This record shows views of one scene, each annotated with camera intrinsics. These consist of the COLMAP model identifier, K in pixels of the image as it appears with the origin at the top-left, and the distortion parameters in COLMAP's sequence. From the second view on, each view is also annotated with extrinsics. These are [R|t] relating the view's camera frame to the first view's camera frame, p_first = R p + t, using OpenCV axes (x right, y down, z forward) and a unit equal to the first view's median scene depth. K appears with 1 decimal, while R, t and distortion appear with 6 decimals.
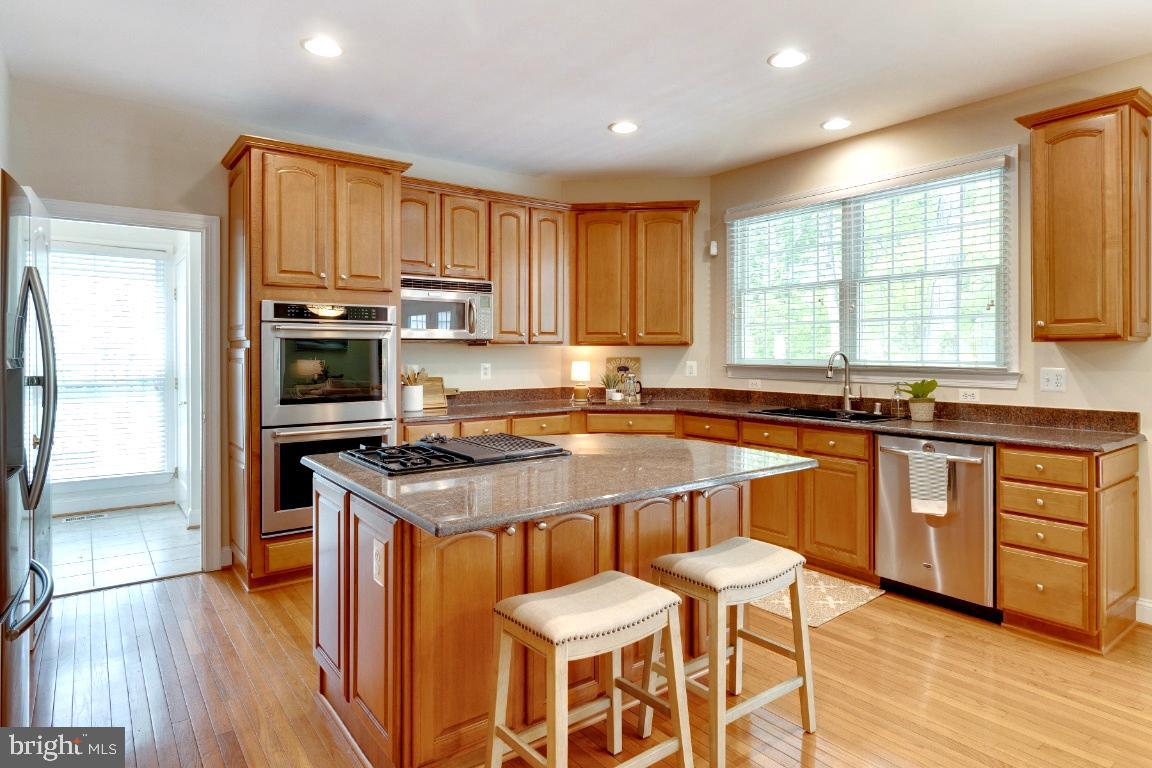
lens RADIAL K [[462.6, 0, 576.4], [0, 462.6, 371.6], [0, 0, 1]] dist [0.000737, 0.000193]
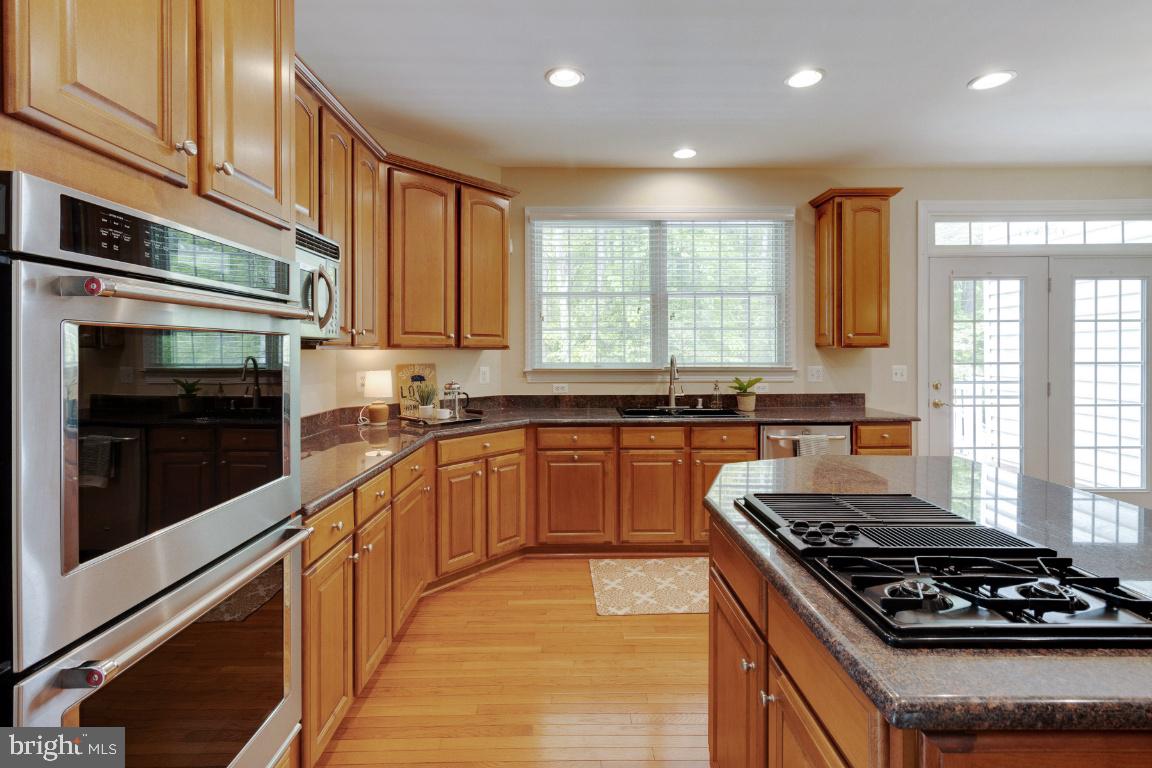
lens RADIAL K [[462.6, 0, 576.4], [0, 462.6, 371.6], [0, 0, 1]] dist [0.000737, 0.000193]
pose [[0.717140, -0.028584, 0.696343, -0.371146], [0.034581, 0.999387, 0.005410, -0.017493], [-0.696071, 0.020201, 0.717689, 0.341756]]
